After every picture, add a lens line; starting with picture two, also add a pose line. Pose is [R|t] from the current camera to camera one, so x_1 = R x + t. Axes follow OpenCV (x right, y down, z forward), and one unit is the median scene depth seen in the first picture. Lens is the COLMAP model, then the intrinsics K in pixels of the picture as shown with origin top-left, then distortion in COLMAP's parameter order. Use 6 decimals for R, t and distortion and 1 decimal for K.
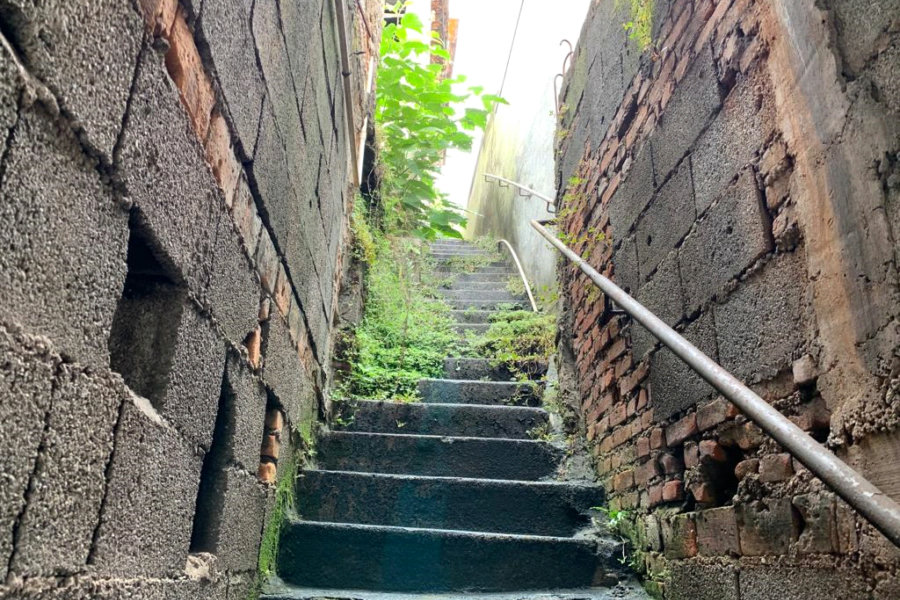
lens RADIAL K [[679.5, 0, 450.6], [0, 679.5, 302.9], [0, 0, 1]] dist [0.011960, -0.007822]
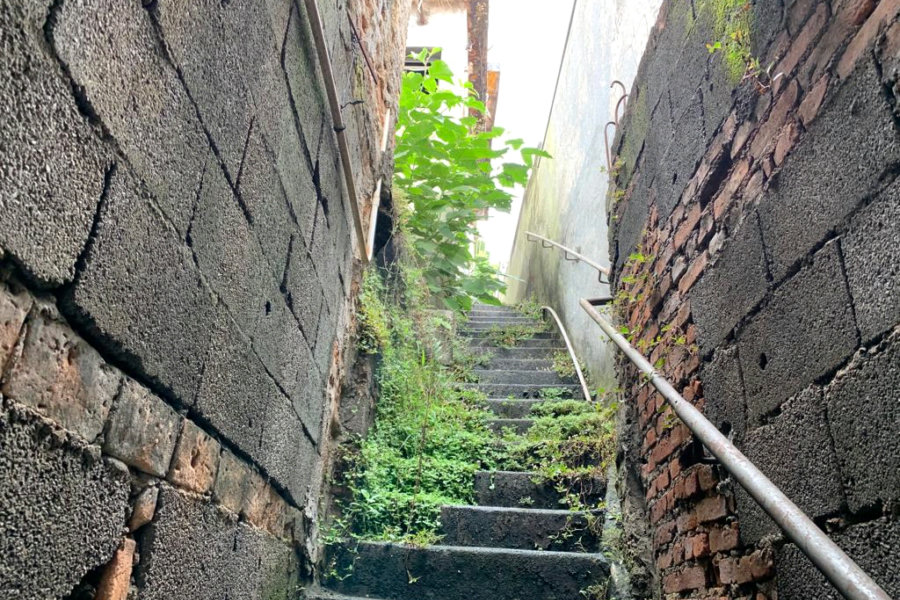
lens RADIAL K [[693.7, 0, 449.9], [0, 693.7, 304.7], [0, 0, 1]] dist [-0.006521, -0.007410]
pose [[0.997550, -0.013835, -0.068568, 0.024162], [0.008570, 0.997033, -0.076492, -0.063845], [0.069423, 0.075717, 0.994710, 0.203043]]
